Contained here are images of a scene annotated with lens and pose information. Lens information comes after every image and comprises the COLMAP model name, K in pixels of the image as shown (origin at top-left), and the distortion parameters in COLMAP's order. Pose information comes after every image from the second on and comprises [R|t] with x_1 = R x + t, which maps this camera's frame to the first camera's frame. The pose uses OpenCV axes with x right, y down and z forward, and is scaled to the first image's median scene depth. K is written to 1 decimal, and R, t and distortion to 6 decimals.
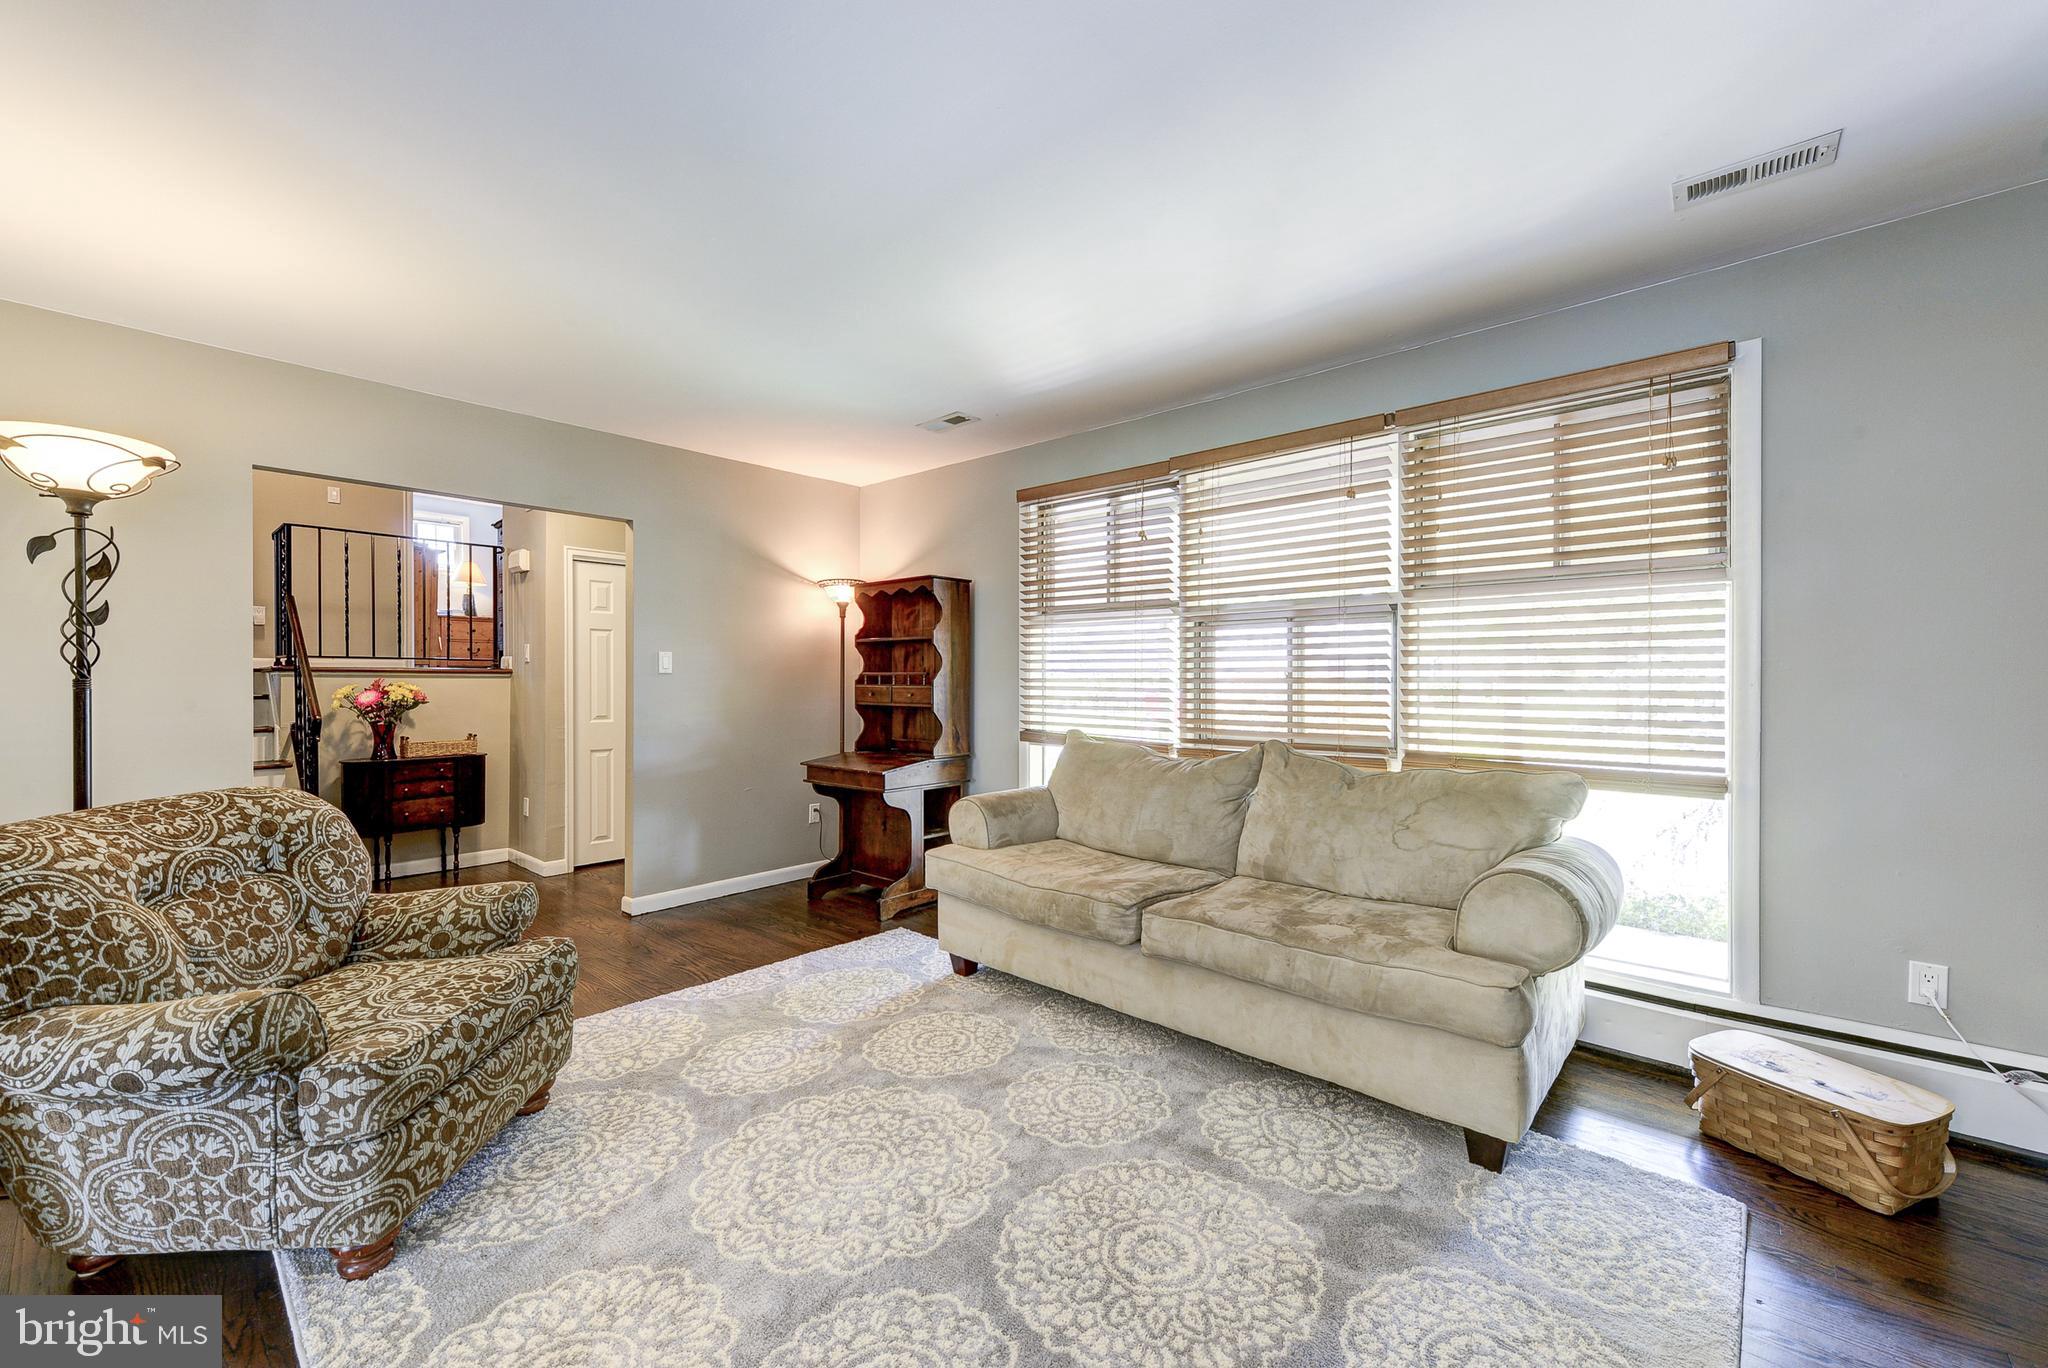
lens RADIAL K [[817.0, 0, 1025.8], [0, 817.0, 690.1], [0, 0, 1]] dist [0.009345, -0.000412]
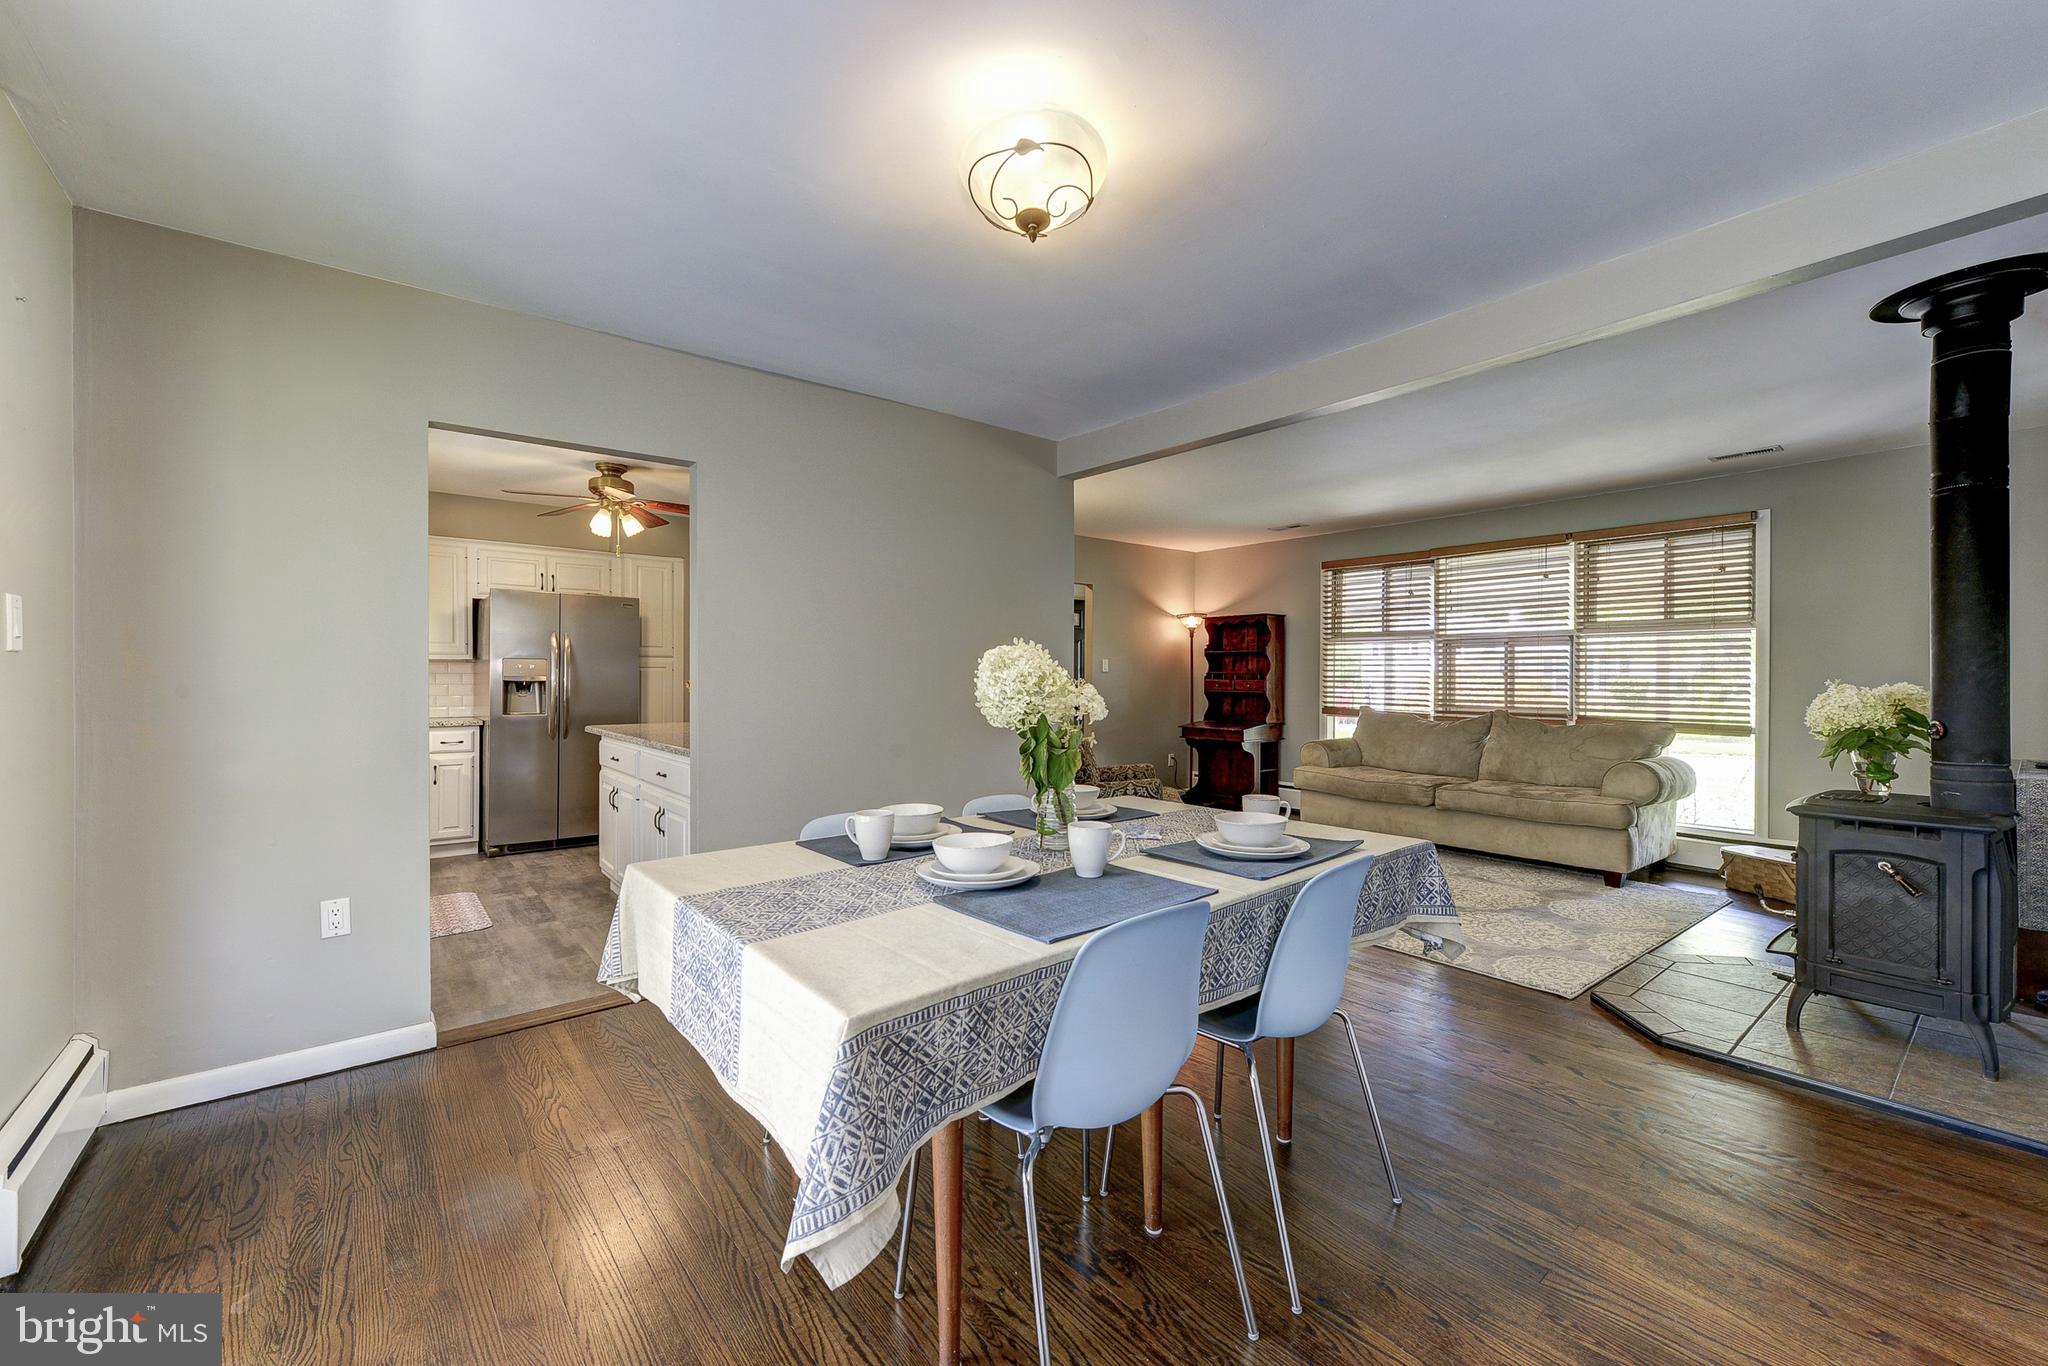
lens RADIAL K [[817.0, 0, 1024.6], [0, 817.0, 685.4], [0, 0, 1]] dist [0.009345, -0.000412]
pose [[0.986294, 0.005982, -0.164890, -0.429556], [-0.006253, 0.999980, -0.001125, 0.013915], [0.164880, 0.002141, 0.986311, -0.959901]]
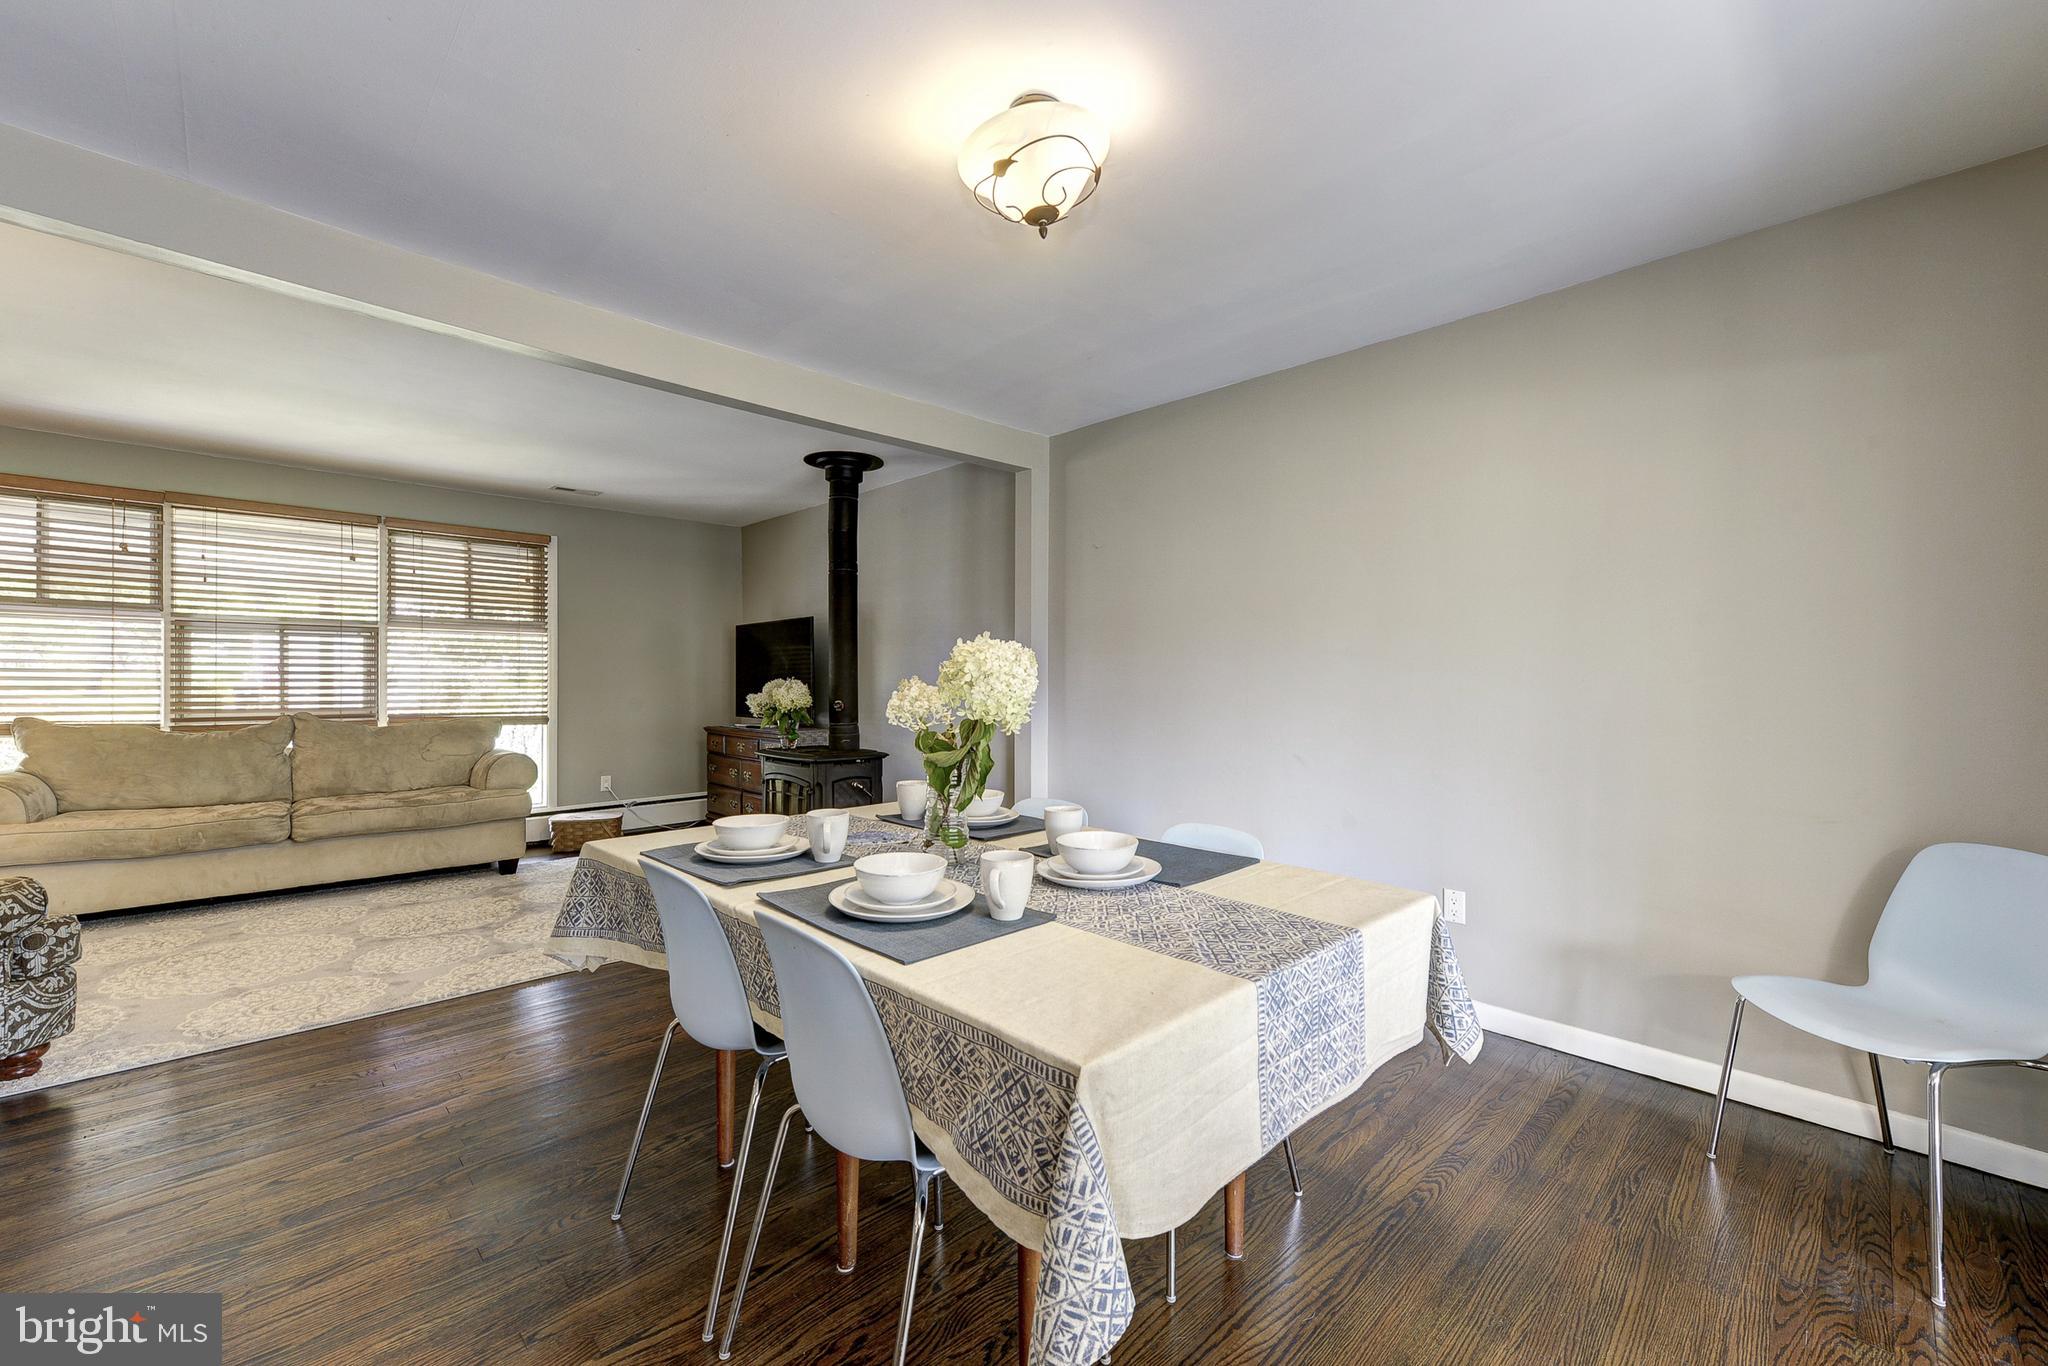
lens RADIAL K [[817.0, 0, 1029.2], [0, 817.0, 684.5], [0, 0, 1]] dist [0.009345, -0.000412]
pose [[0.076878, -0.003430, 0.997035, -1.071249], [0.005515, 0.999980, 0.003014, 0.012001], [-0.997025, 0.005267, 0.076896, -0.444223]]
